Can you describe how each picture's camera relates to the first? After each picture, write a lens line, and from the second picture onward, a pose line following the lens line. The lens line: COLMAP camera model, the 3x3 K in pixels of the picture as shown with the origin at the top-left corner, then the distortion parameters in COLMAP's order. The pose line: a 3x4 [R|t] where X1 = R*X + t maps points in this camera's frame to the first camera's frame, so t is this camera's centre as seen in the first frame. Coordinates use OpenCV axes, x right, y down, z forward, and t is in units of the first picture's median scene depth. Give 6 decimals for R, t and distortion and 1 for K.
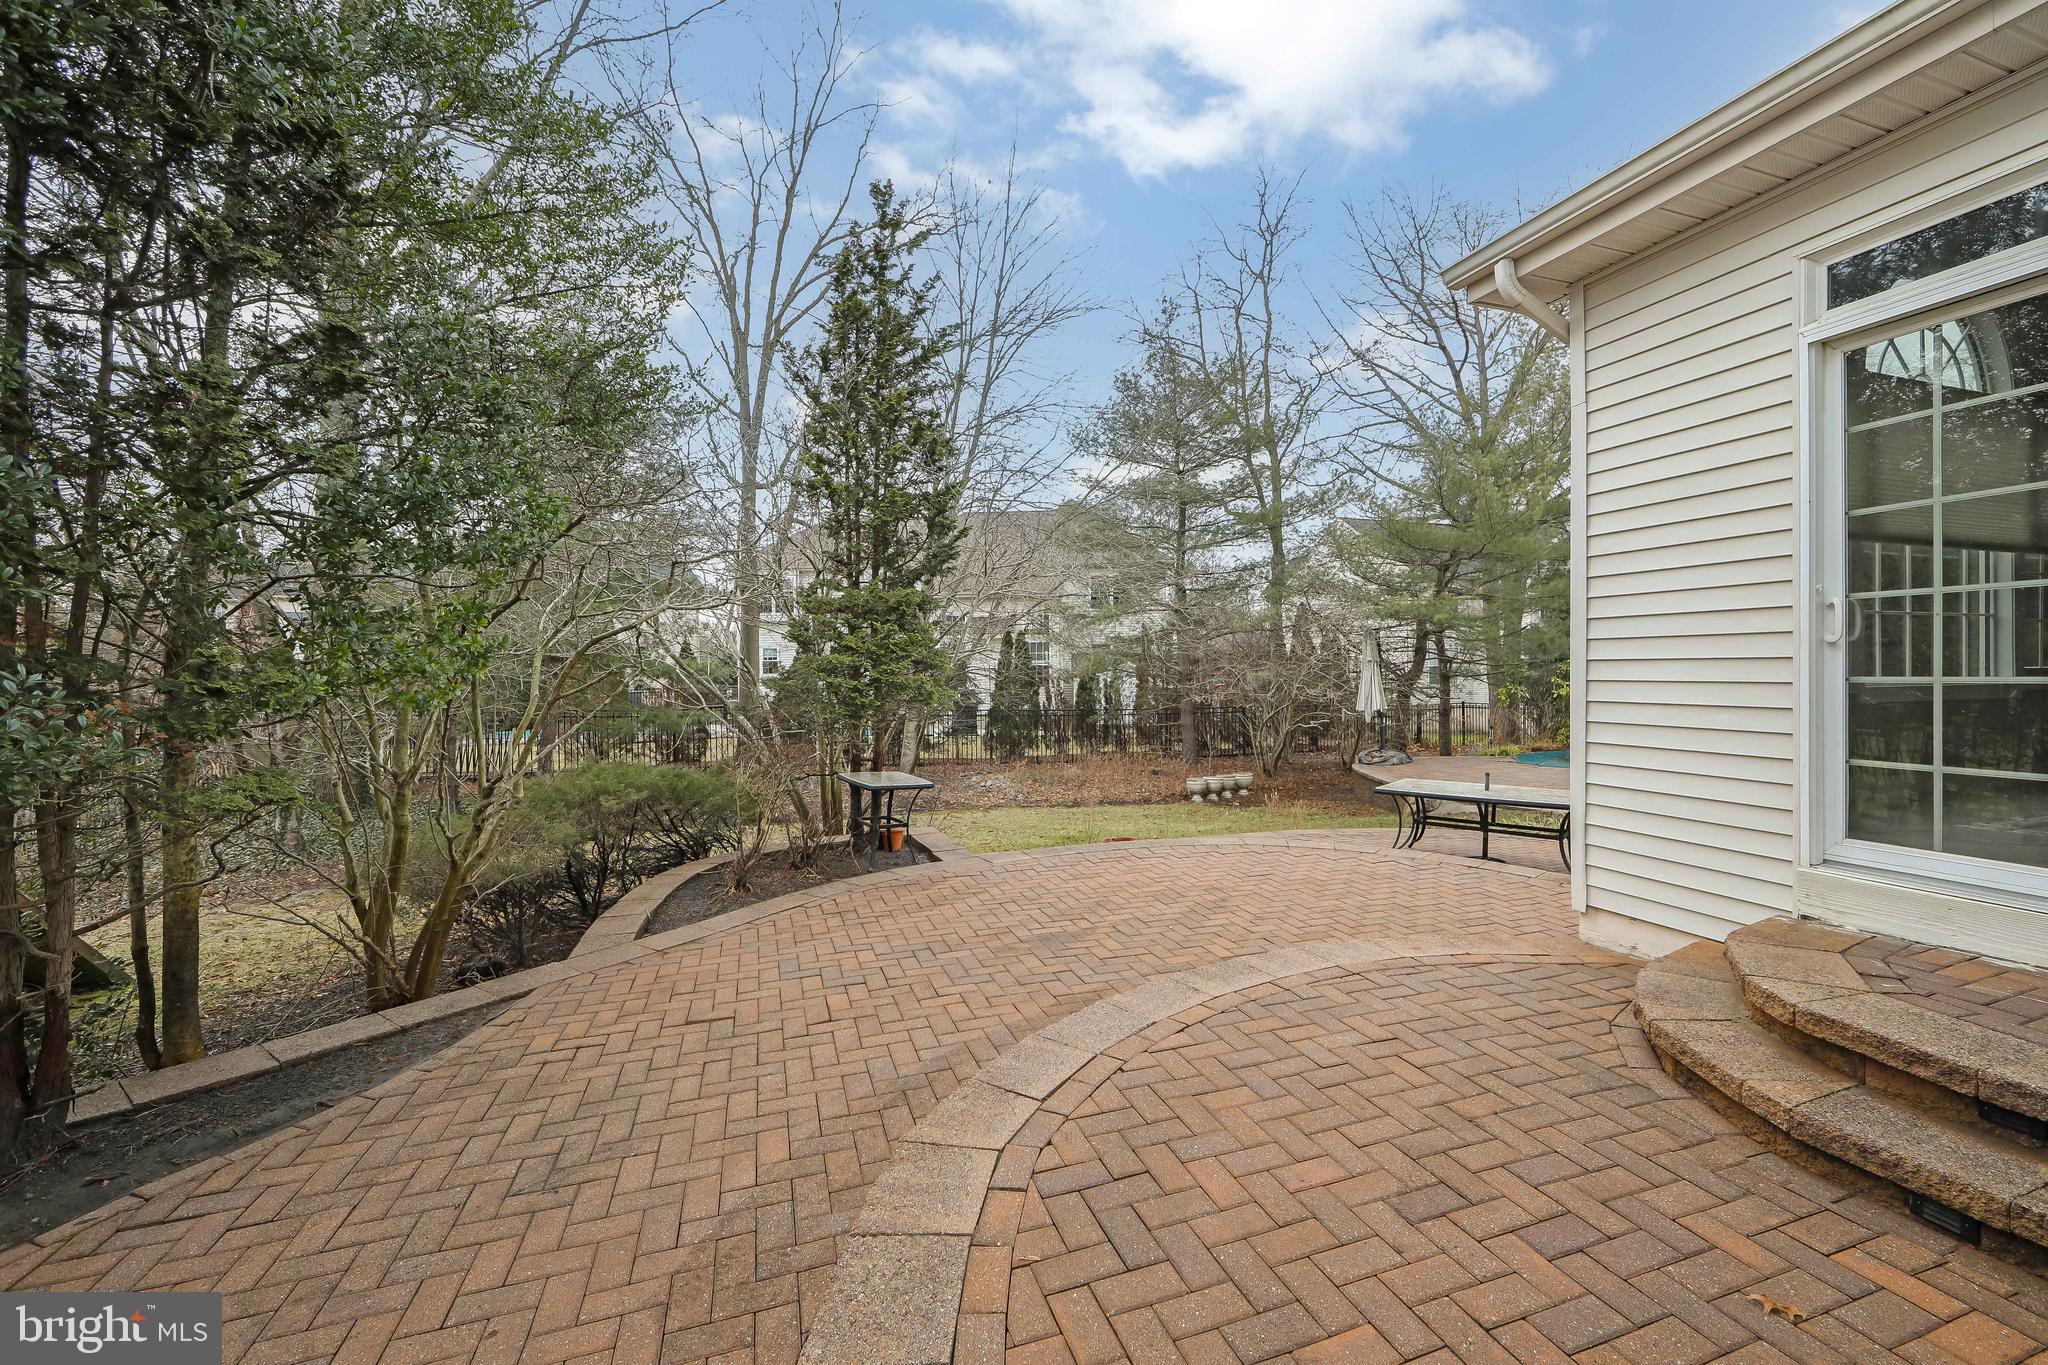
lens RADIAL K [[810.3, 0, 1024.0], [0, 810.3, 682.5], [0, 0, 1]] dist [-0.006727, 0.000119]
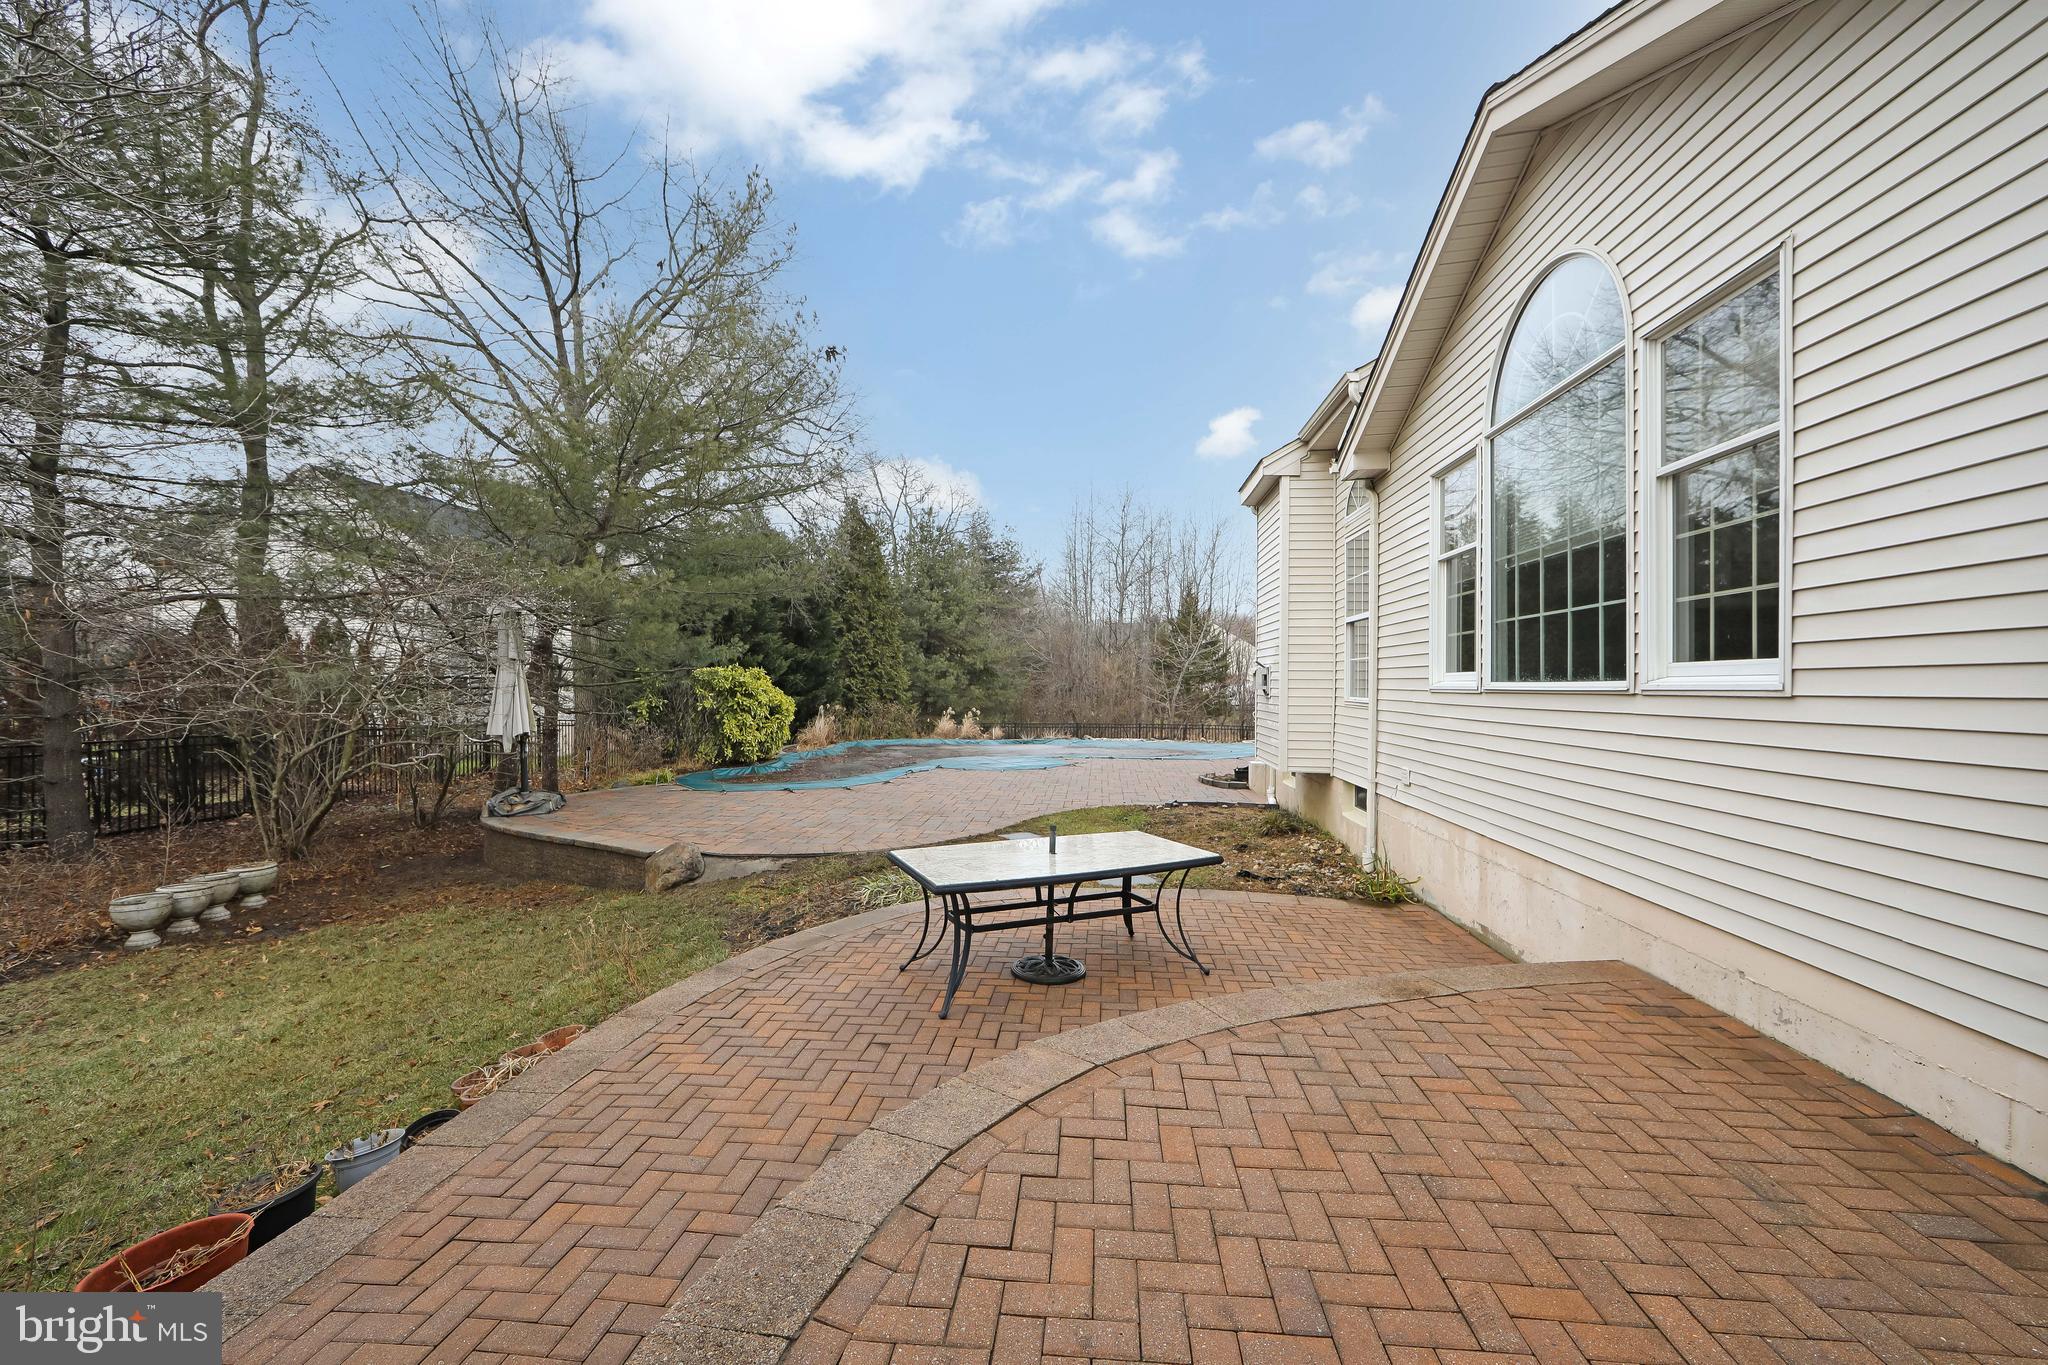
lens RADIAL K [[810.3, 0, 1024.0], [0, 810.3, 682.5], [0, 0, 1]] dist [-0.006727, 0.000119]
pose [[0.398342, 0.016637, 0.917086, -0.033955], [0.000819, 0.999829, -0.018494, 0.015994], [-0.917237, 0.008118, 0.398260, 1.141369]]
